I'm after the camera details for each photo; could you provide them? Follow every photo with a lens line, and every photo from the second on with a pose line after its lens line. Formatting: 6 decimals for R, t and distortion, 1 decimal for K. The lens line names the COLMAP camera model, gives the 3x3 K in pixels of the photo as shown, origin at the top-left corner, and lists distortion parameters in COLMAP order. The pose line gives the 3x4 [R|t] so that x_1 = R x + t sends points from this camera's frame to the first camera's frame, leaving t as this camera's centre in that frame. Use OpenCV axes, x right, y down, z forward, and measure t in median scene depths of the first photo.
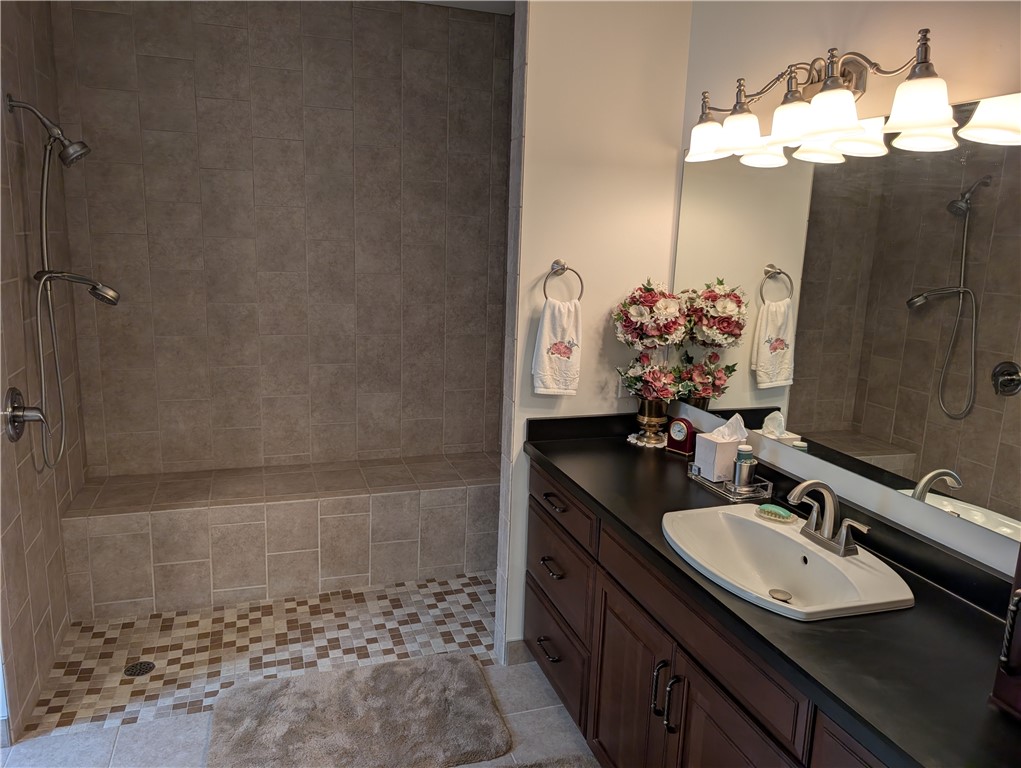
lens RADIAL K [[739.9, 0, 513.2], [0, 739.9, 383.6], [0, 0, 1]] dist [0.029154, -0.024509]
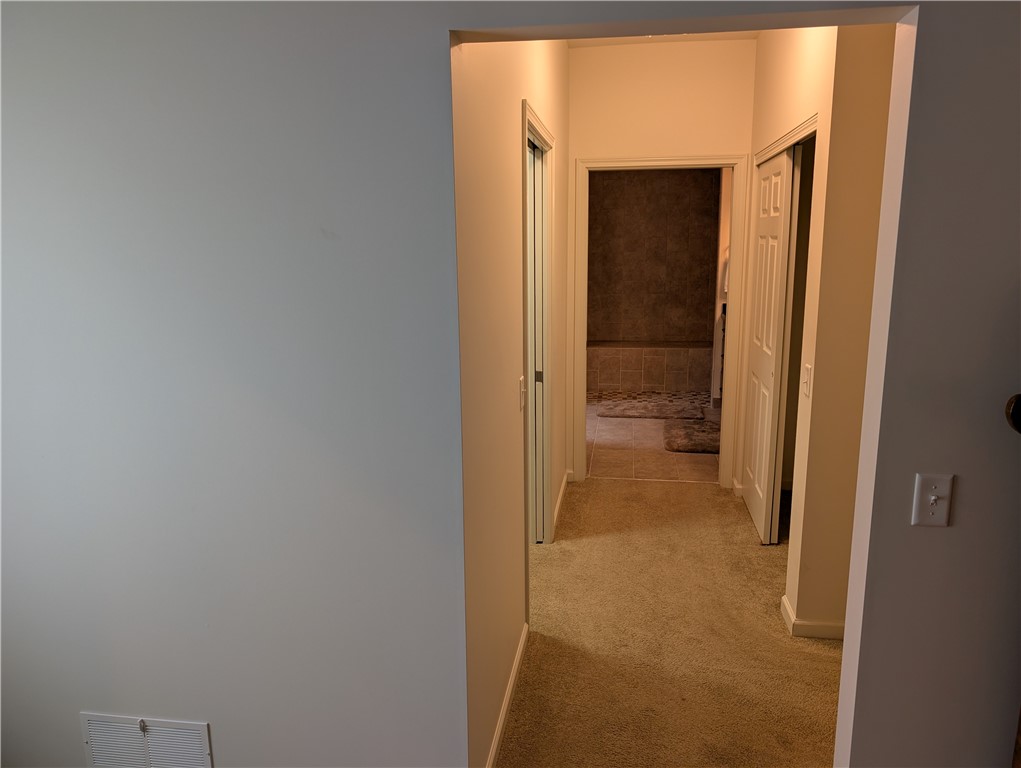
lens RADIAL K [[739.9, 0, 511.0], [0, 739.9, 386.6], [0, 0, 1]] dist [0.029154, -0.024509]
pose [[0.881498, 0.045421, -0.469998, 0.429303], [-0.052914, 0.998595, -0.002738, 0.279320], [0.469214, 0.027283, 0.882663, -1.134689]]
